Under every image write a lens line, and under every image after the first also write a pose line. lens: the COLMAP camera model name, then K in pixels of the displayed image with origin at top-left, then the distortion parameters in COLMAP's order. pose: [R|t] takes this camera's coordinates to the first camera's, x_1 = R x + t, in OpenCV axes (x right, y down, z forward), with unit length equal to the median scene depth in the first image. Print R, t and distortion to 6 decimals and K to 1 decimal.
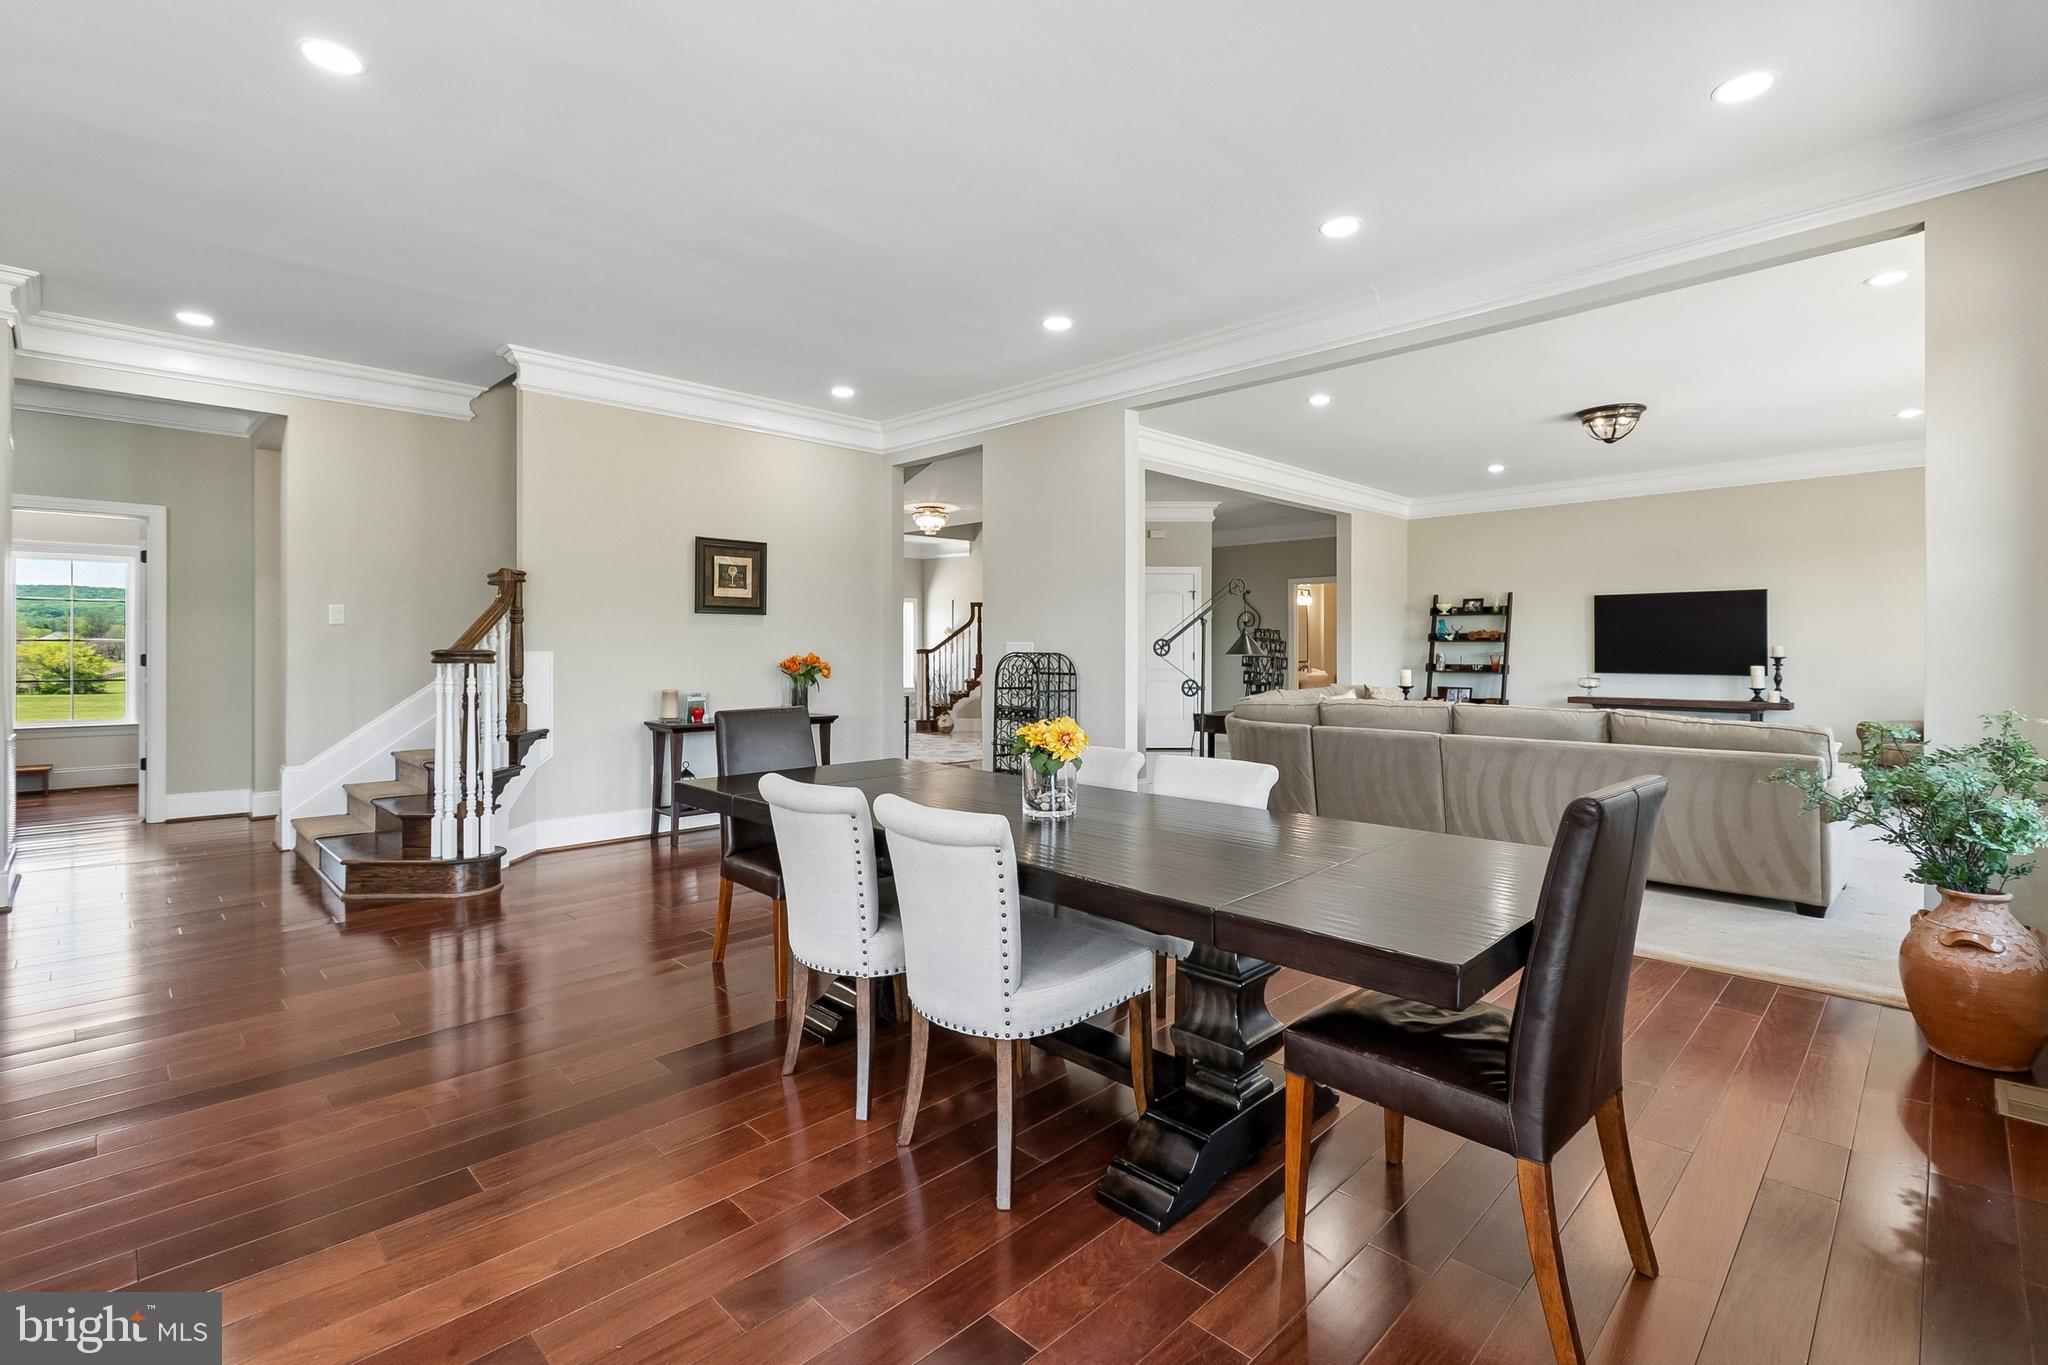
lens RADIAL K [[923.4, 0, 1035.0], [0, 923.4, 653.4], [0, 0, 1]] dist [0.009617, -0.000656]
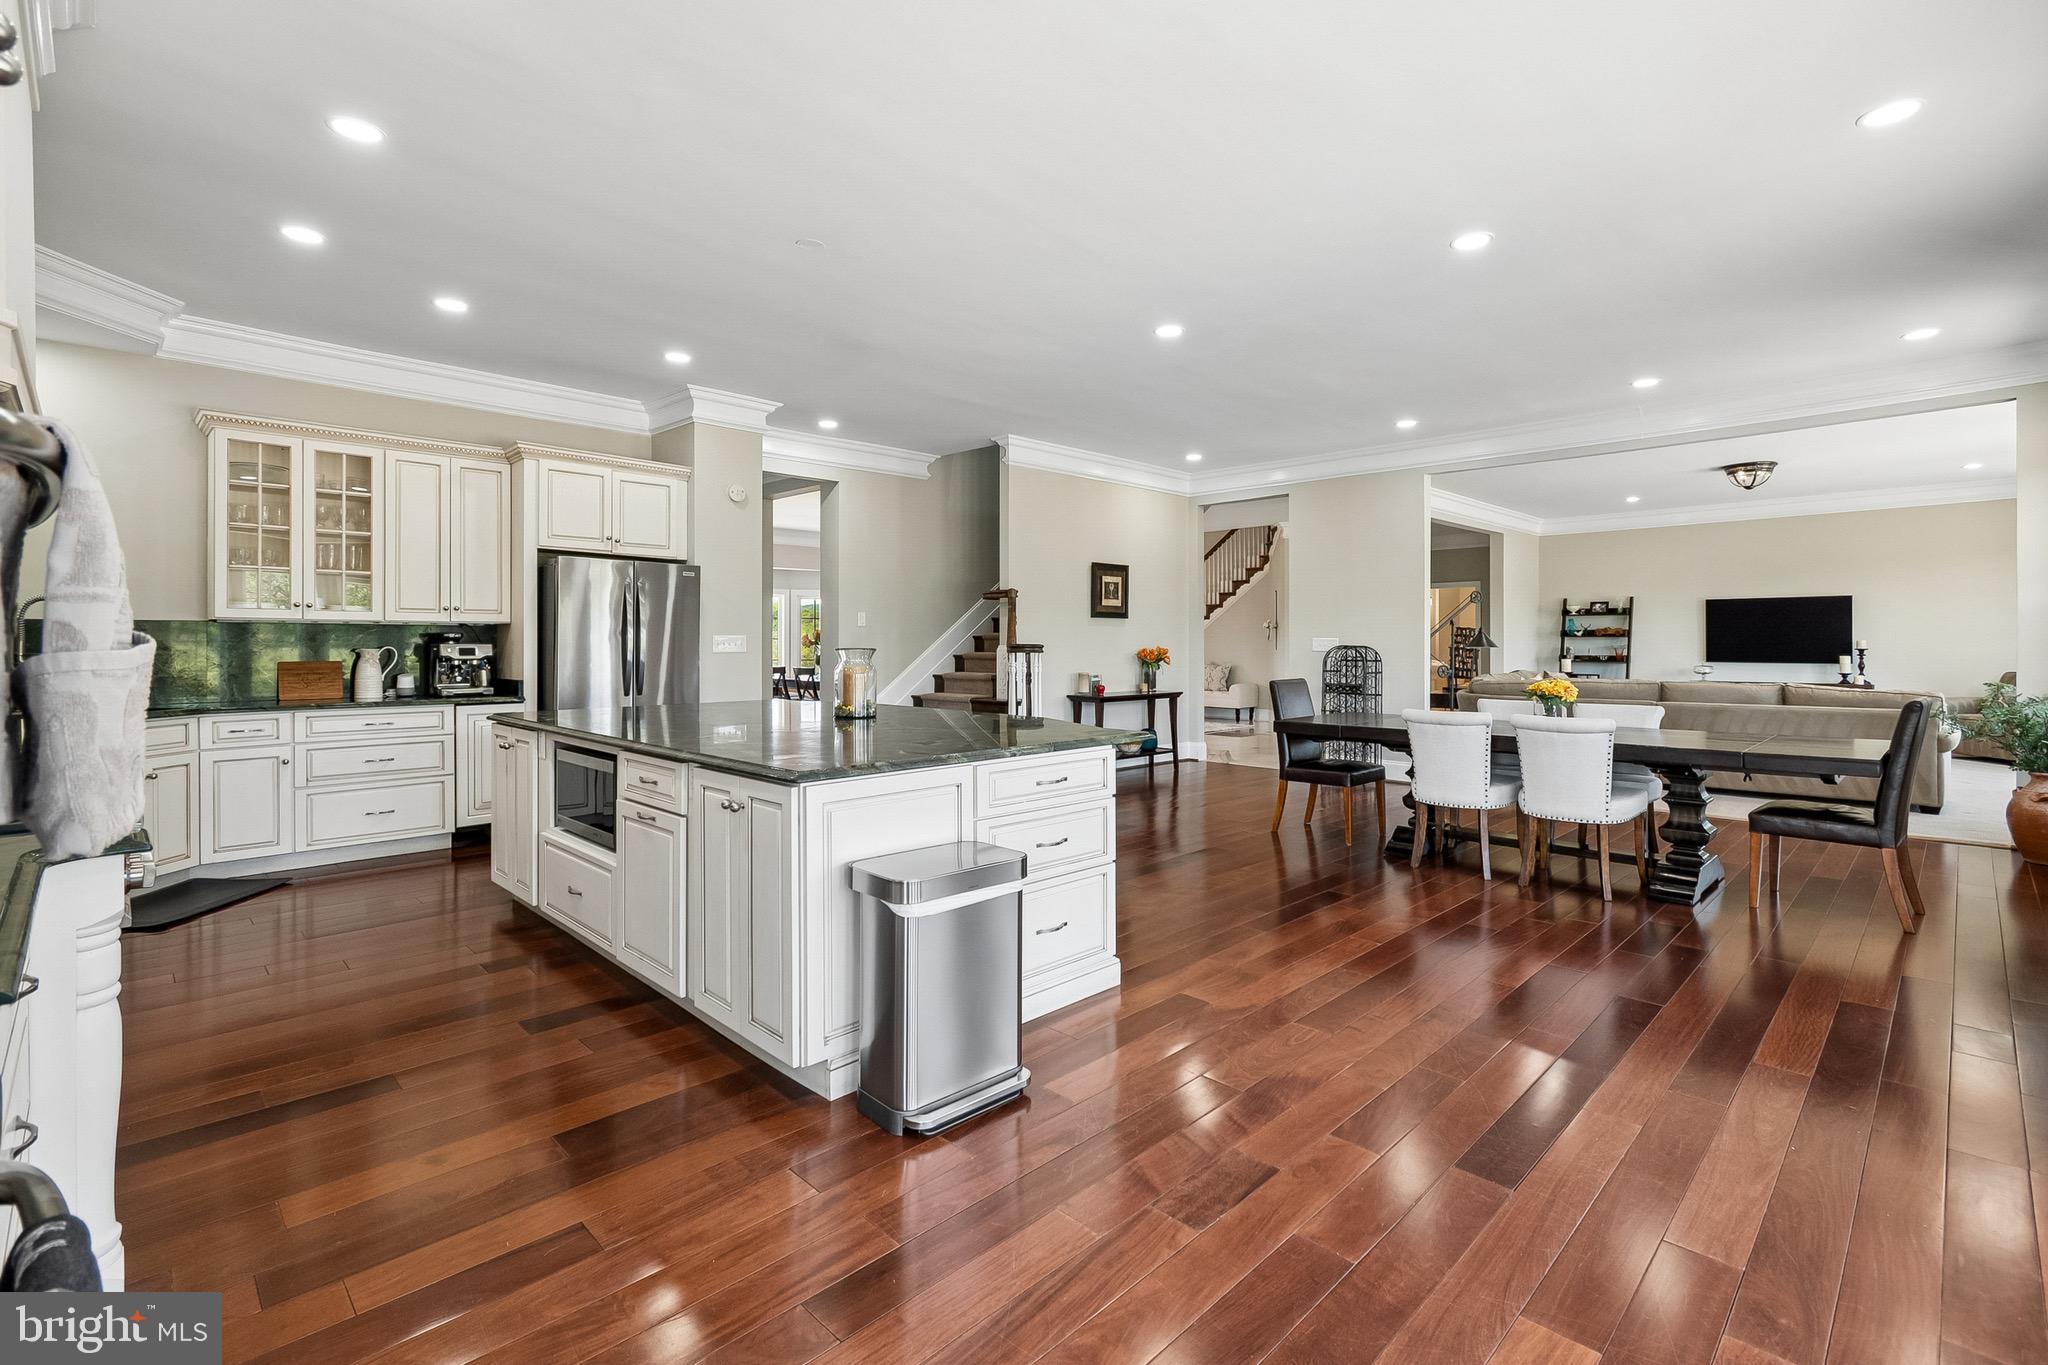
lens RADIAL K [[923.4, 0, 1033.1], [0, 923.4, 648.8], [0, 0, 1]] dist [0.009617, -0.000656]
pose [[0.999973, -0.001011, -0.007318, -0.293089], [0.001018, 0.999999, 0.000857, 0.001471], [0.007317, -0.000864, 0.999973, -0.254411]]
